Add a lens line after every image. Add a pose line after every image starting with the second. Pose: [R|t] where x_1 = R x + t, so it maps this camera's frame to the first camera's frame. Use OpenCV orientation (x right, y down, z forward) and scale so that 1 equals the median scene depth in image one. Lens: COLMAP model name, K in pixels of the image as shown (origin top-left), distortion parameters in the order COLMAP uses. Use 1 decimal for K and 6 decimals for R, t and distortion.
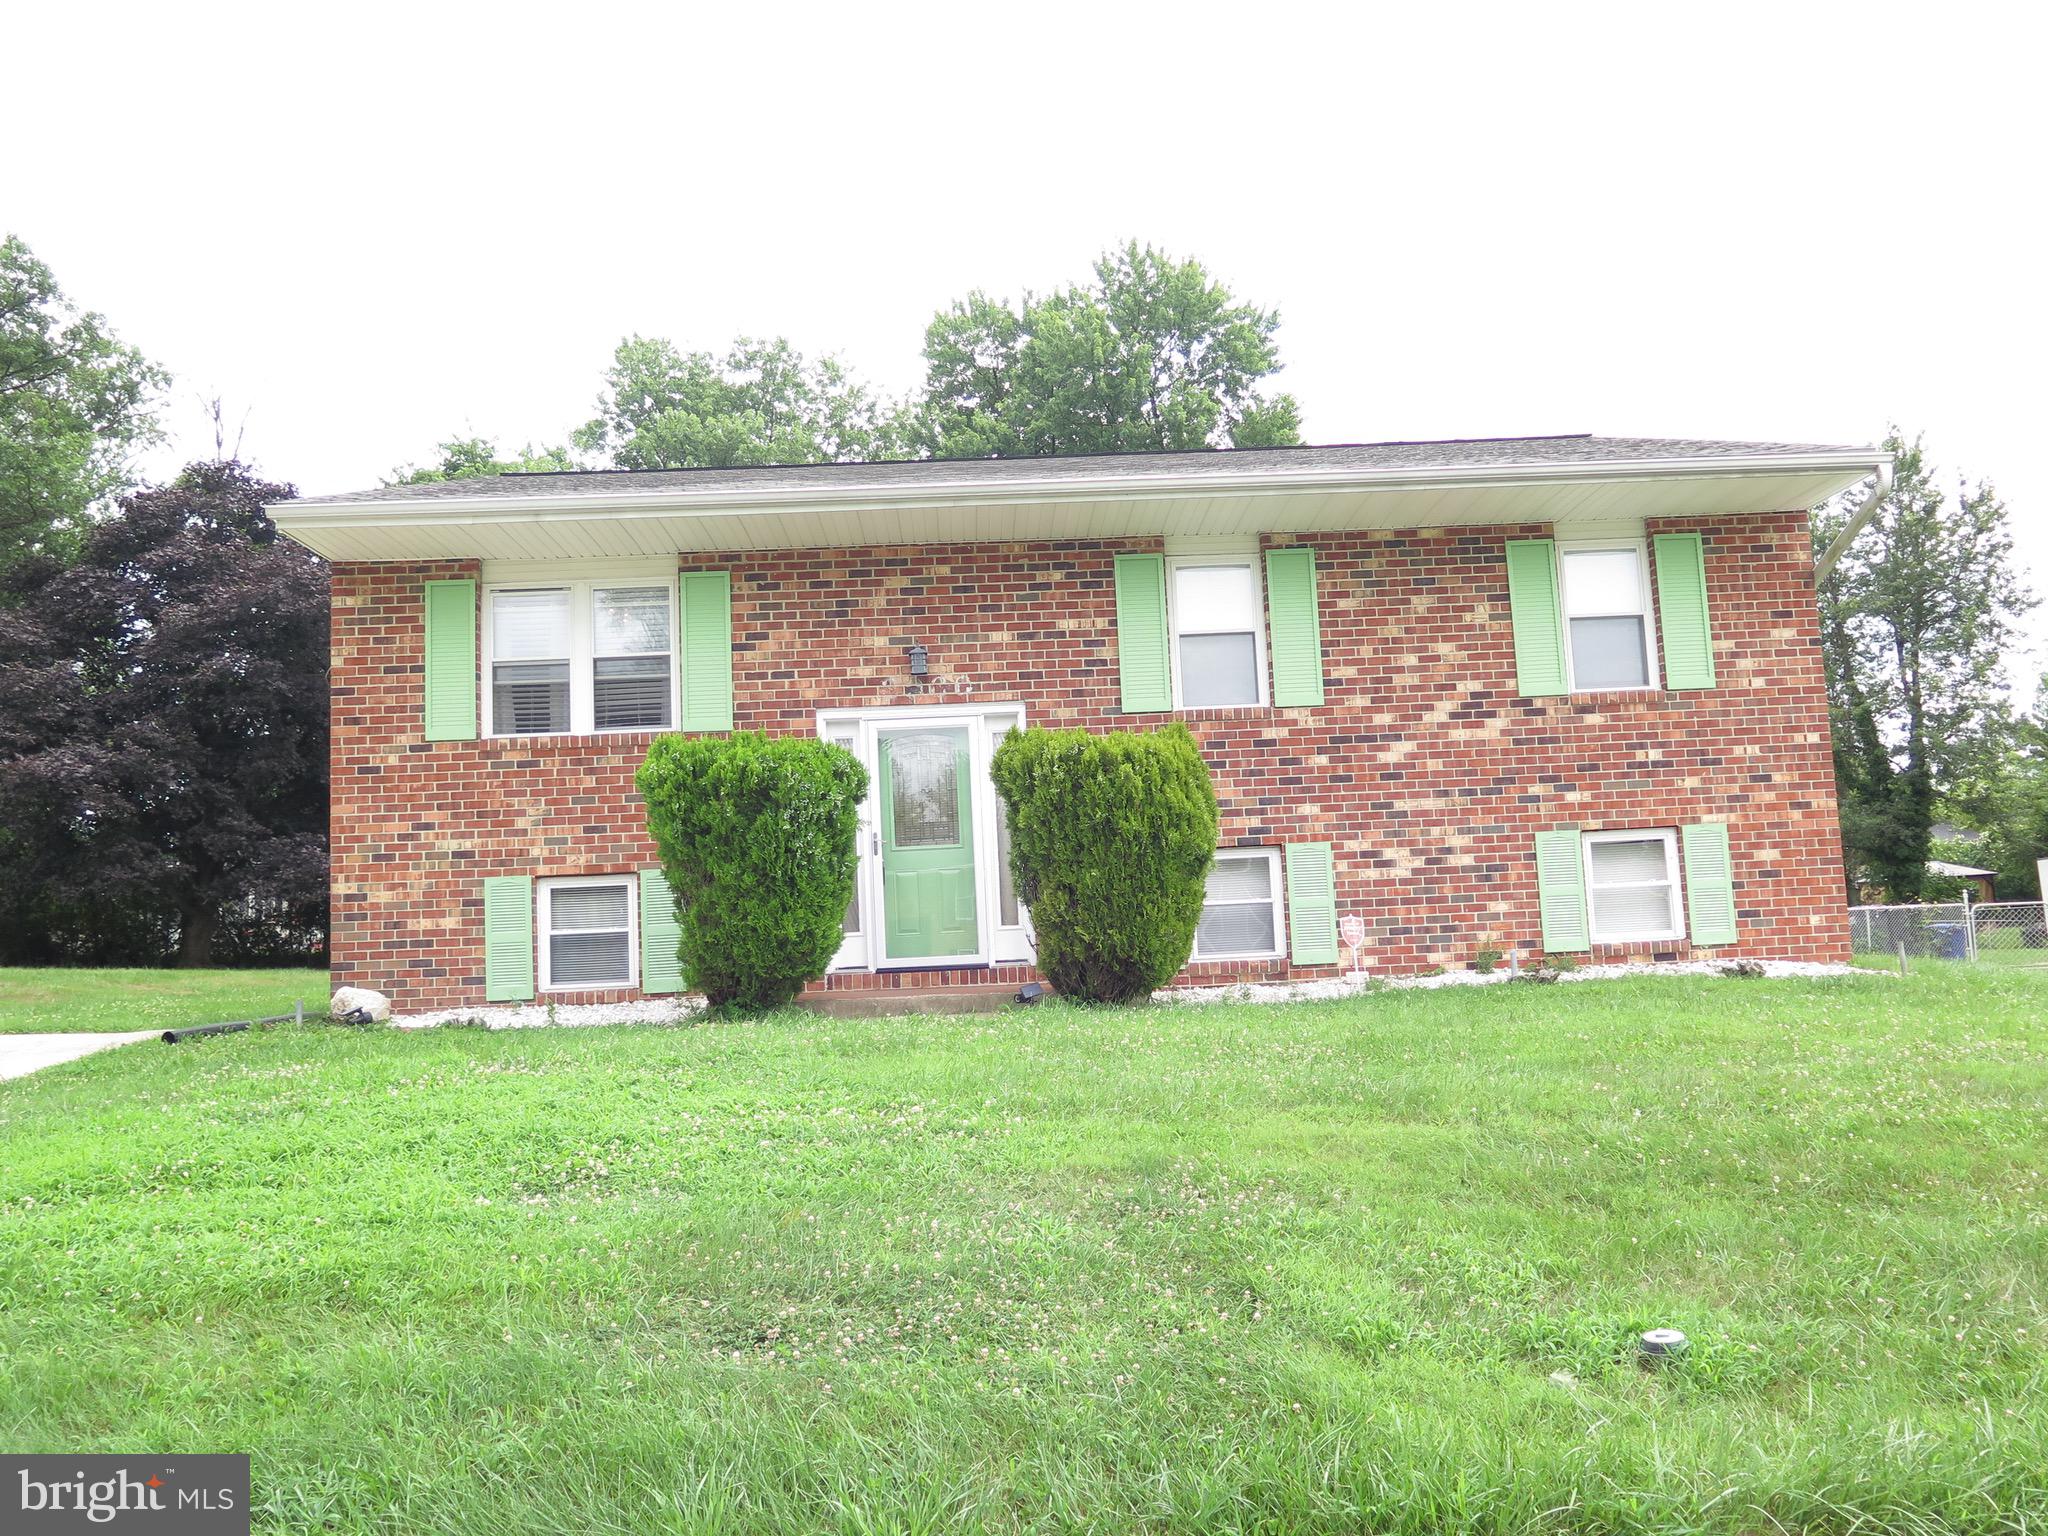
lens RADIAL K [[1713.6, 0, 1017.5], [0, 1713.6, 754.6], [0, 0, 1]] dist [-0.020999, 0.006189]
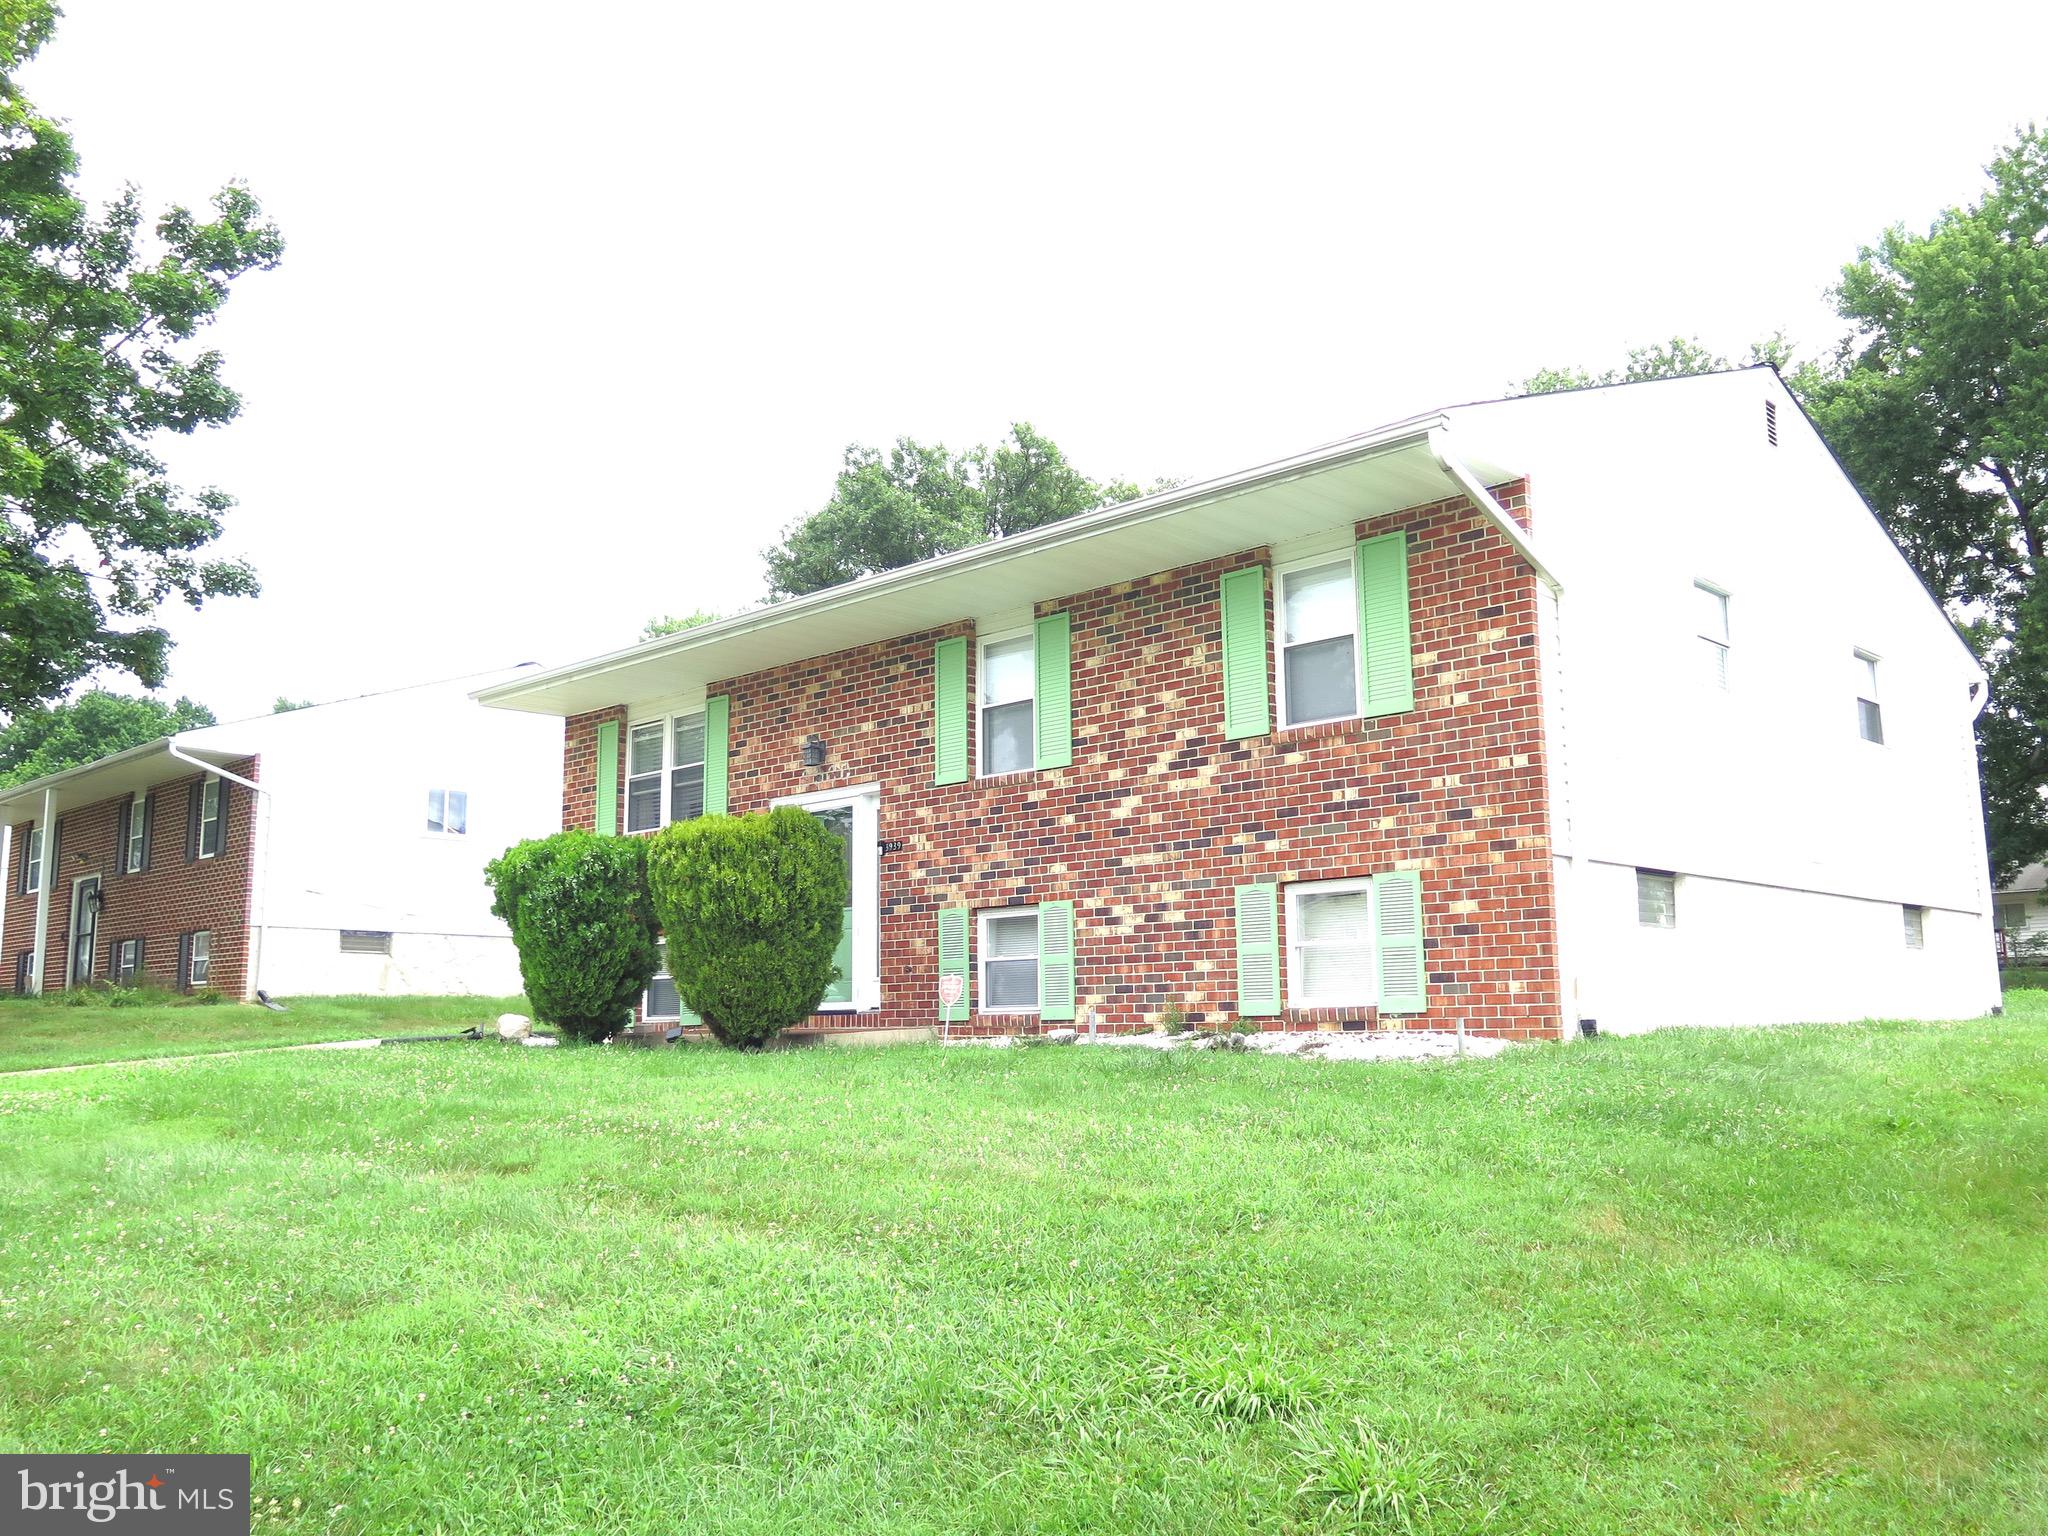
lens RADIAL K [[1713.6, 0, 1017.5], [0, 1713.6, 754.6], [0, 0, 1]] dist [-0.020999, 0.006189]
pose [[0.693250, -0.077008, -0.716571, 0.889156], [0.068825, 0.996805, -0.040539, 0.003877], [0.717403, -0.021214, 0.696335, 0.267708]]
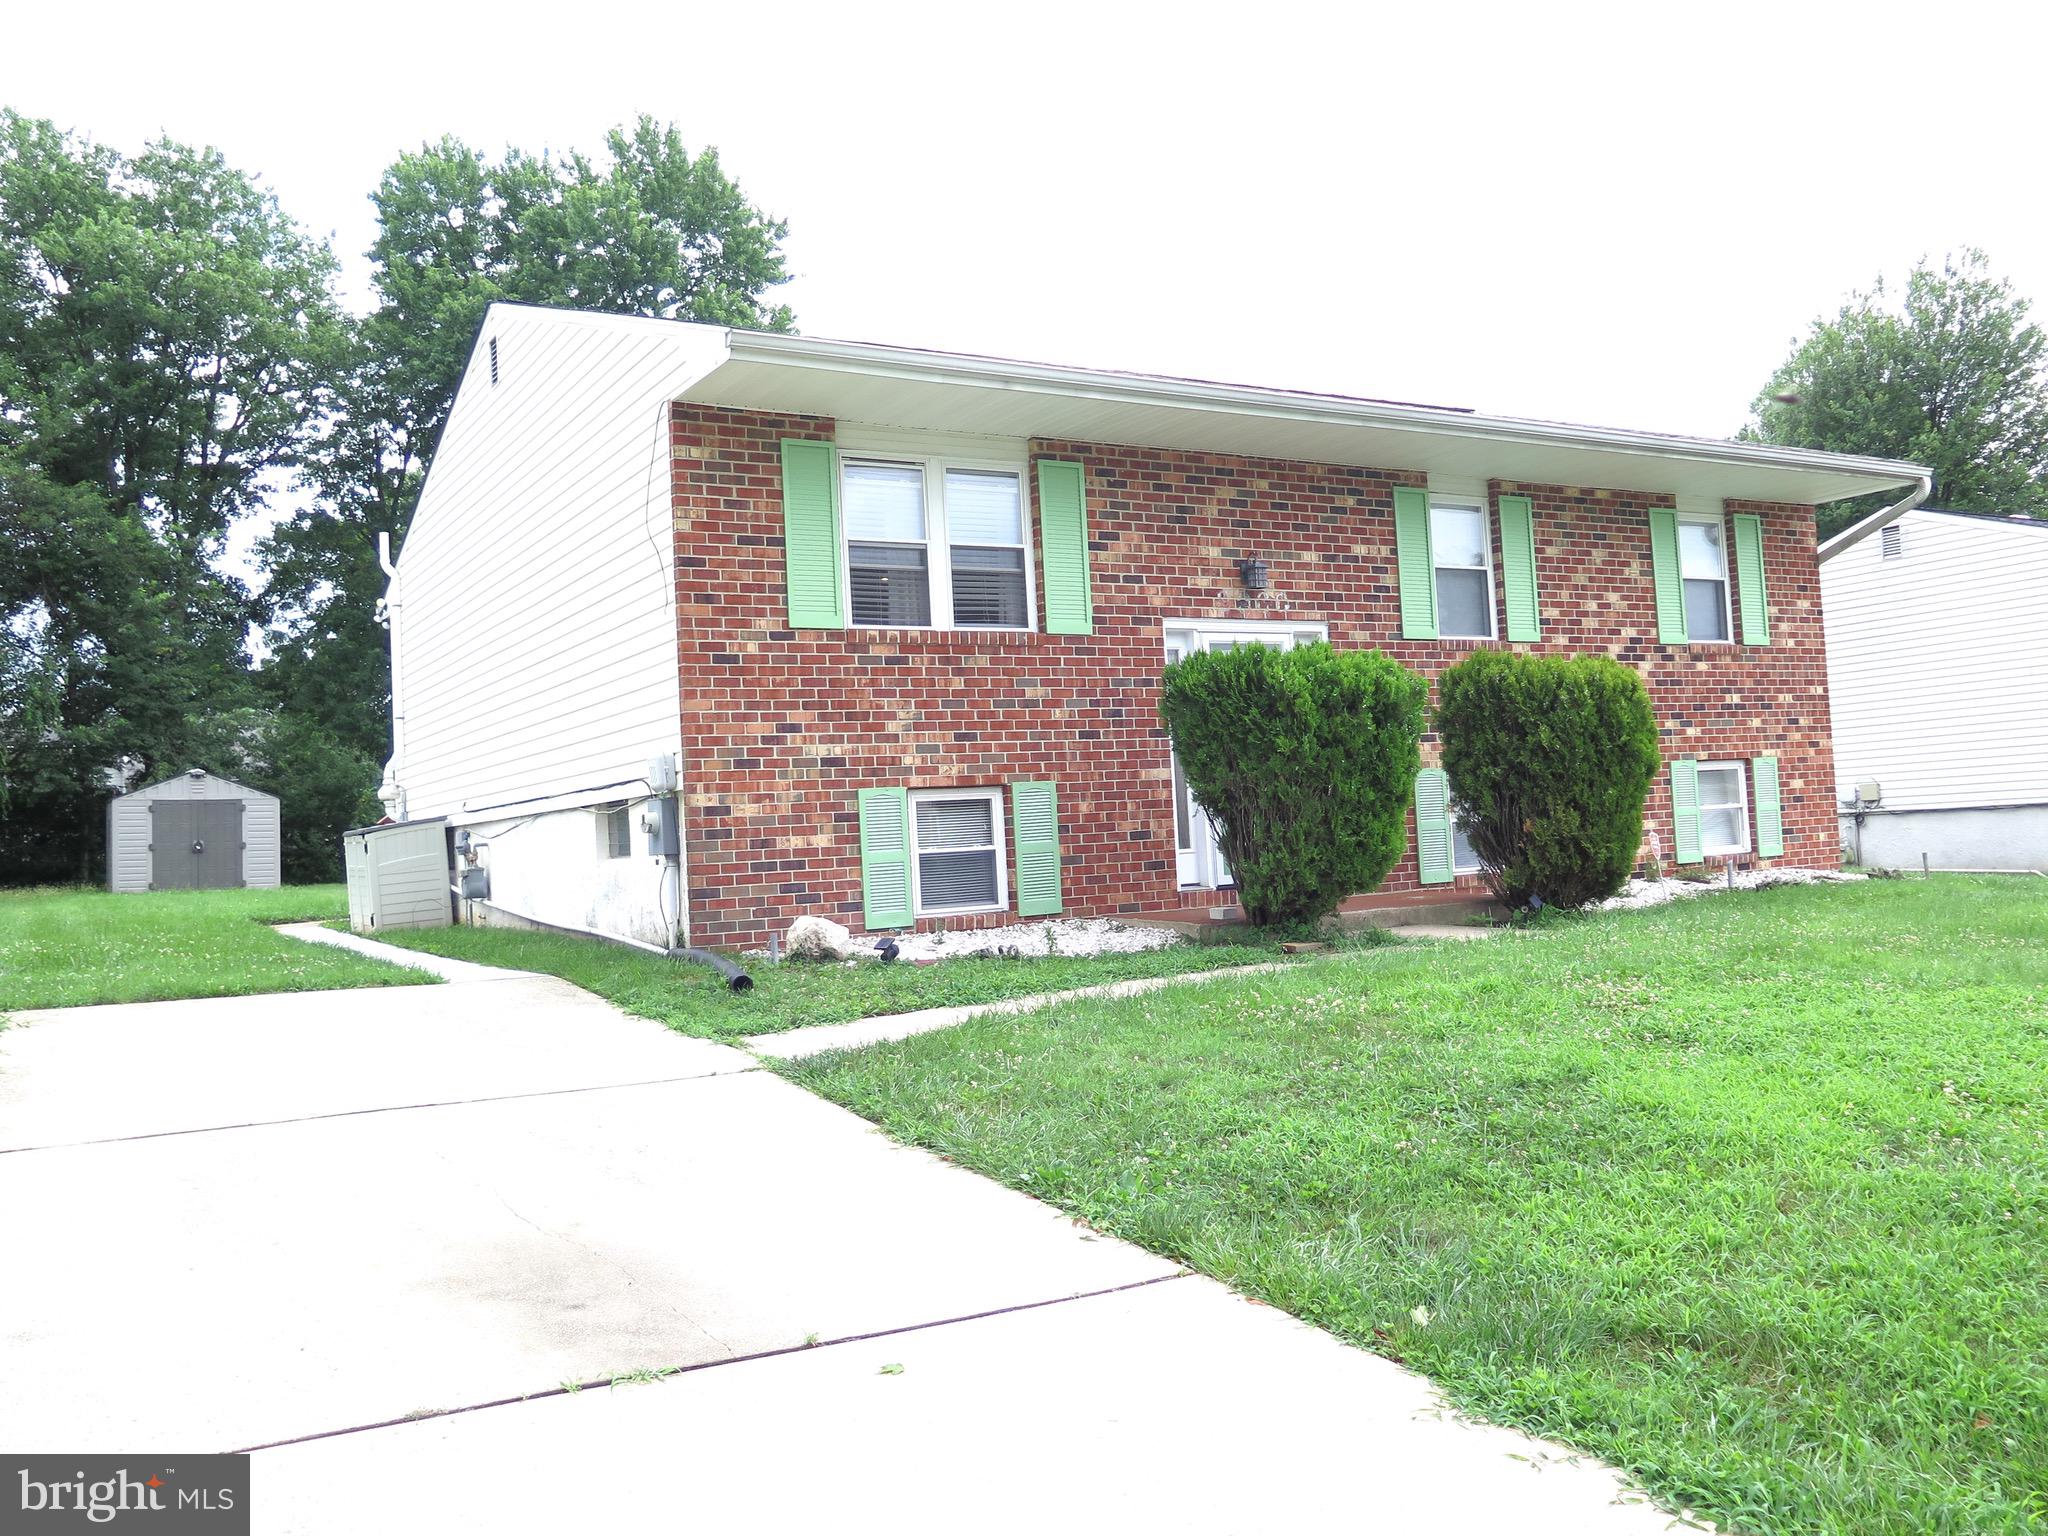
lens RADIAL K [[1713.6, 0, 1017.5], [0, 1713.6, 754.6], [0, 0, 1]] dist [-0.020999, 0.006189]
pose [[0.876455, 0.022339, 0.480965, -0.644526], [-0.045649, 0.998279, 0.036819, 0.018292], [-0.479315, -0.054225, 0.875966, 0.193208]]
